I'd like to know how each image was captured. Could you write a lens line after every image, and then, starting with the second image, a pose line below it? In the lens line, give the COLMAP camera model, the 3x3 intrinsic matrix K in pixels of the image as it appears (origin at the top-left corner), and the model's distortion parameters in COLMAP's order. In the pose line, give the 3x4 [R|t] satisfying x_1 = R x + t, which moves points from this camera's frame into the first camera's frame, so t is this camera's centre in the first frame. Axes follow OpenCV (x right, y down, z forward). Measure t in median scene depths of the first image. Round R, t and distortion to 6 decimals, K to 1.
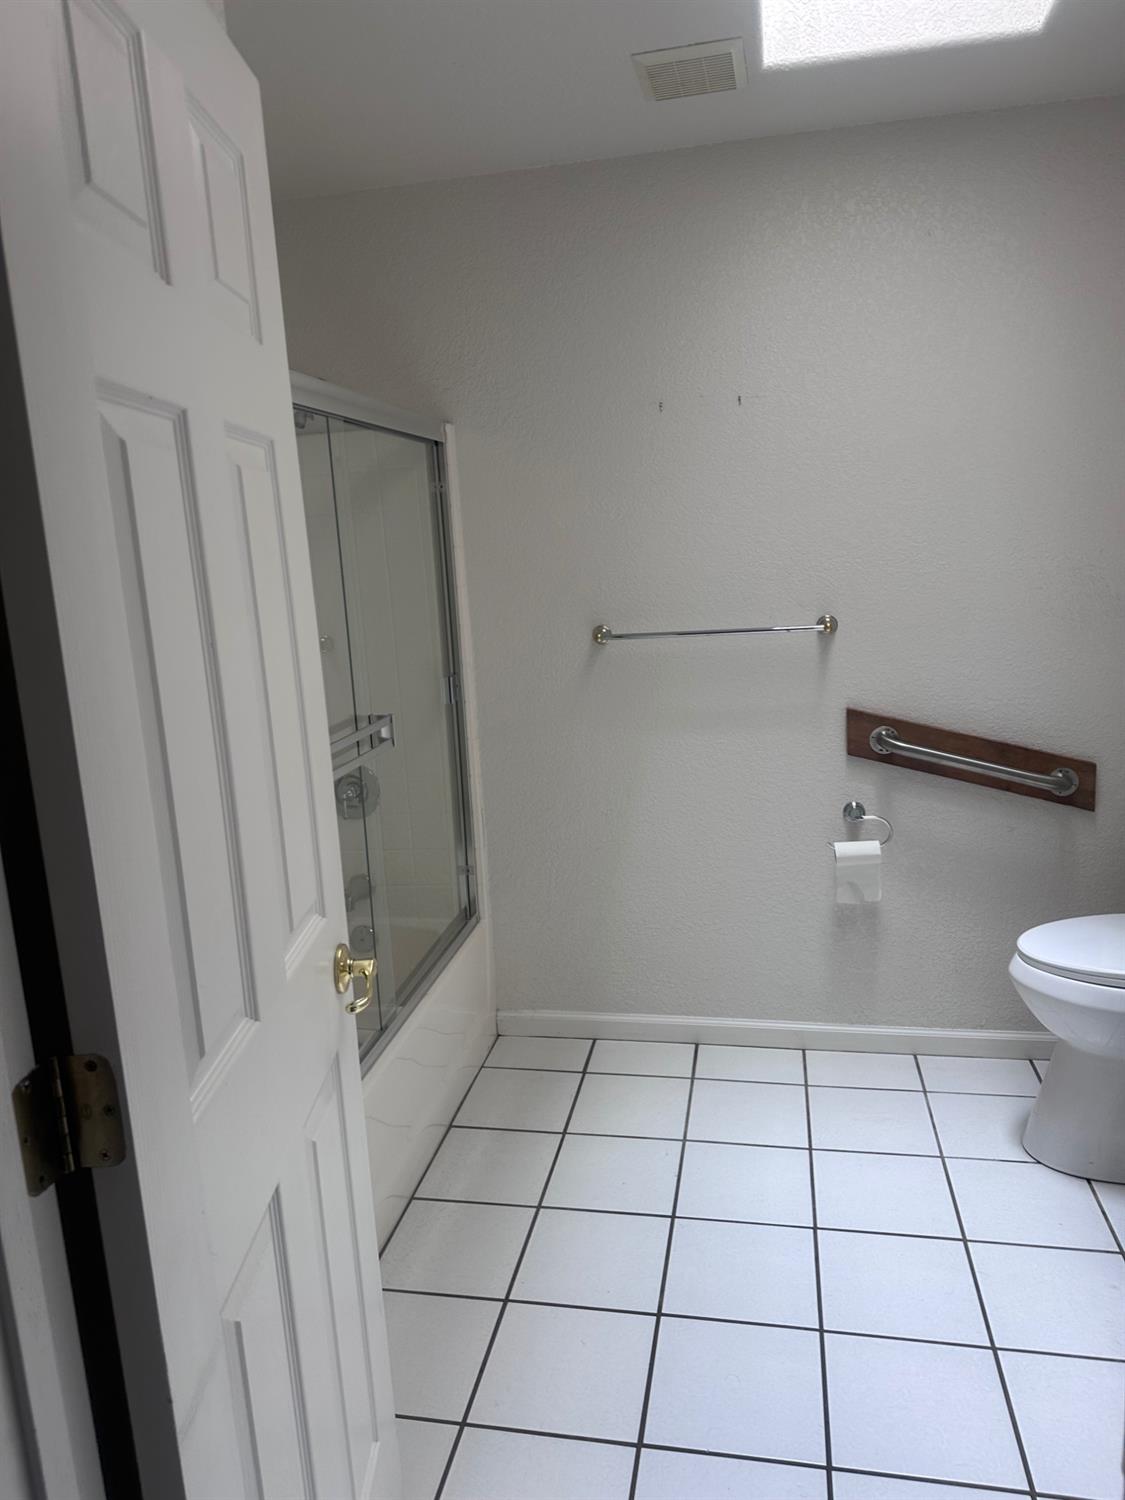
lens RADIAL K [[1059.3, 0, 562.7], [0, 1059.3, 742.3], [0, 0, 1]] dist [0.065264, -0.065106]
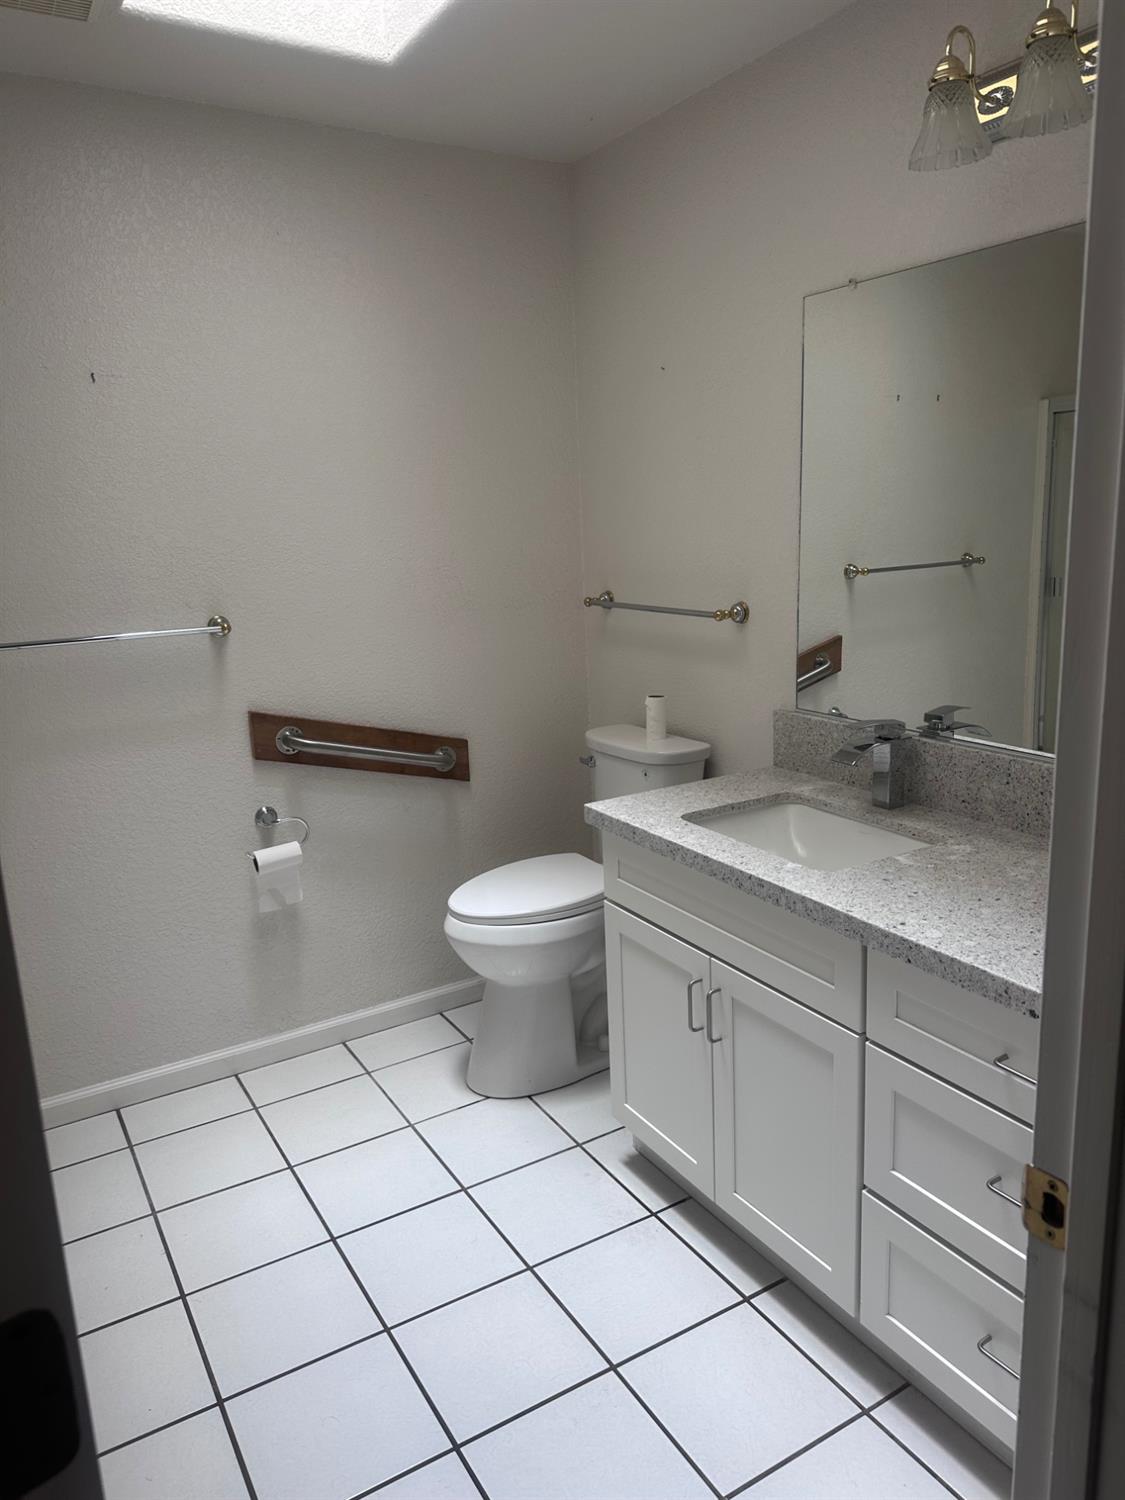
lens RADIAL K [[1054.8, 0, 562.5], [0, 1054.8, 750.0], [0, 0, 1]] dist [0.064062, -0.076294]
pose [[0.743185, -0.120600, 0.658128, -0.160682], [0.122162, 0.991546, 0.043747, -0.005090], [-0.657839, 0.047886, 0.751634, 0.090229]]
